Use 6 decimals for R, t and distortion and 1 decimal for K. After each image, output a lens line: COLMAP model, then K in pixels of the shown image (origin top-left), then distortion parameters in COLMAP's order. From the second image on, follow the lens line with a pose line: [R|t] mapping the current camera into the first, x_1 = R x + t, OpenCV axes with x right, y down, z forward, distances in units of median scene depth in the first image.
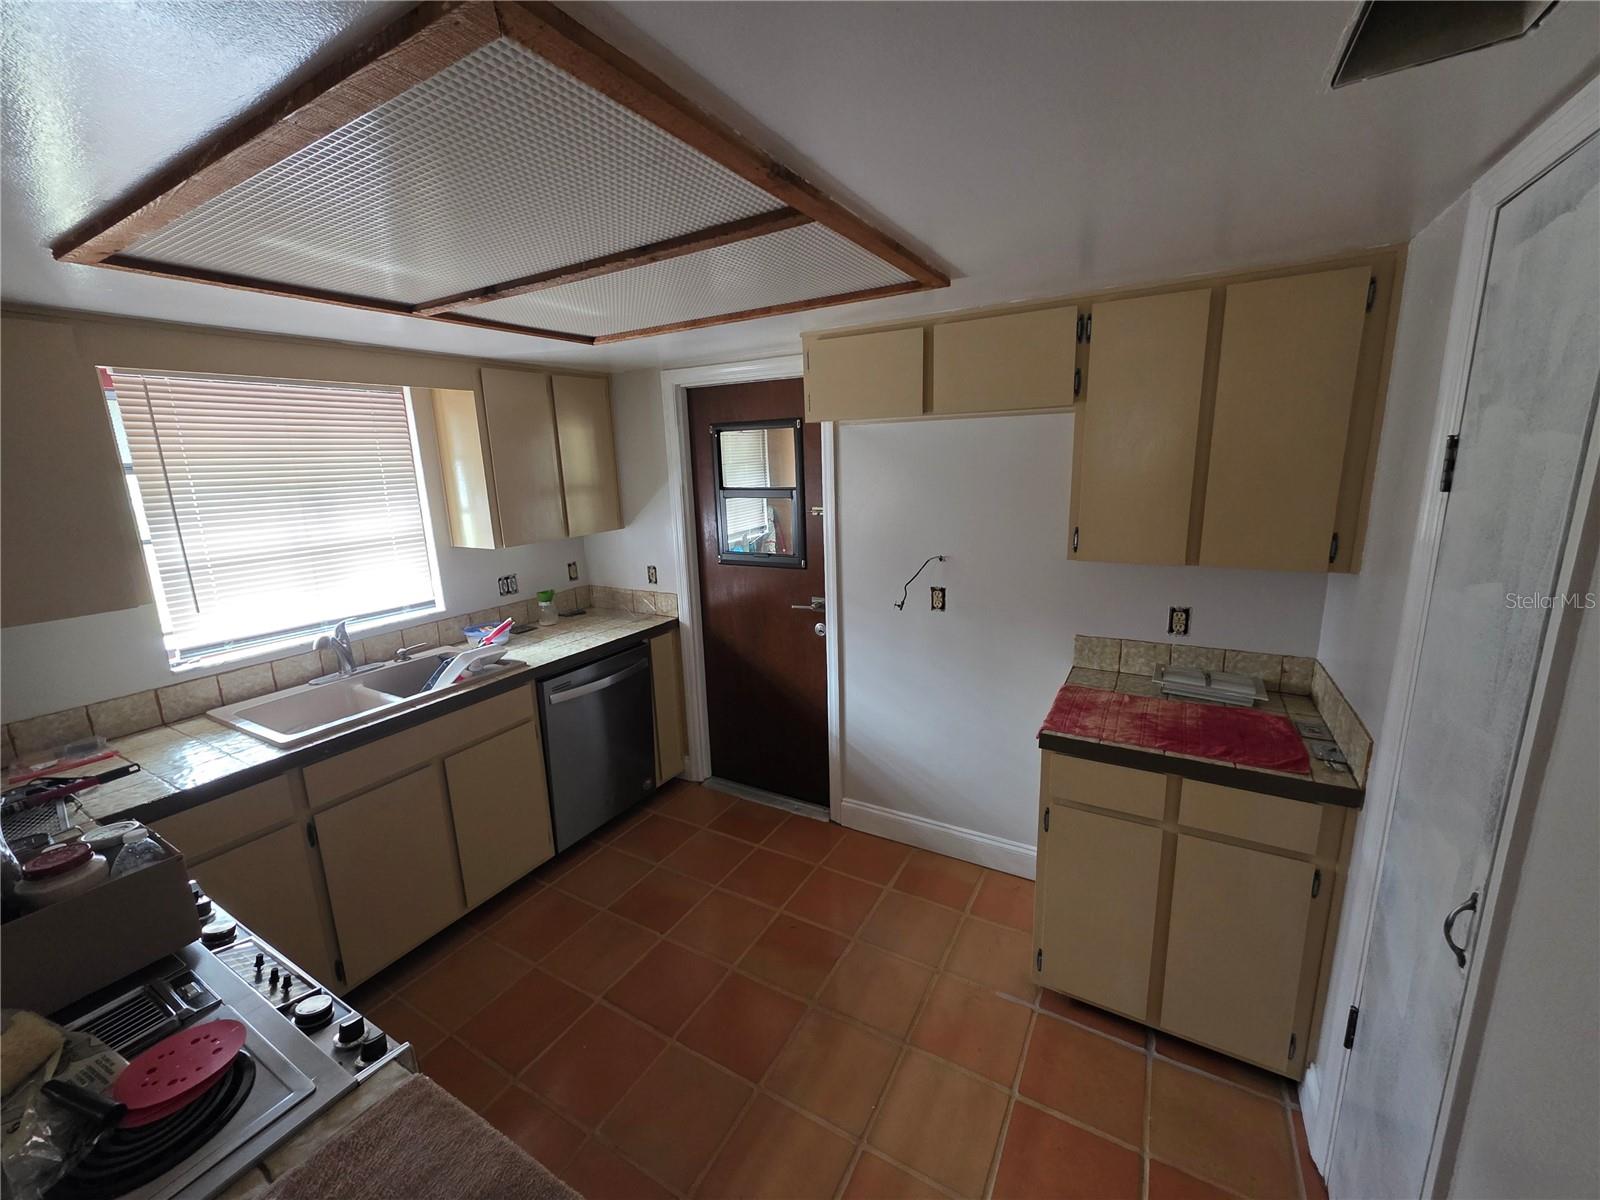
lens RADIAL K [[637.1, 0, 798.0], [0, 637.1, 592.3], [0, 0, 1]] dist [0.001094, 0.000590]
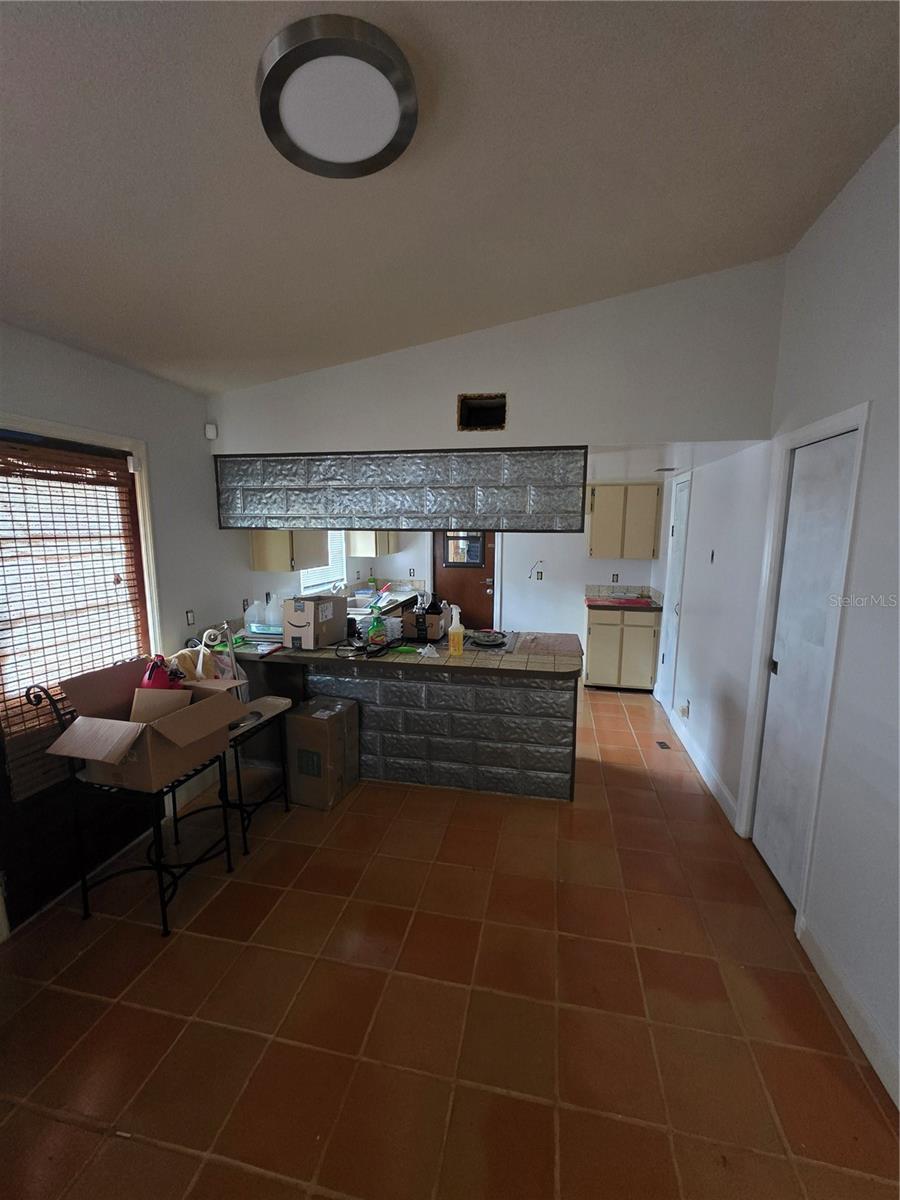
lens RADIAL K [[477.8, 0, 454.0], [0, 477.8, 602.6], [0, 0, 1]] dist [0.001094, 0.000590]
pose [[0.946734, -0.012685, 0.321765, -1.004710], [0.031820, 0.998019, -0.054281, 0.281112], [-0.320439, 0.061628, 0.945262, -1.082470]]
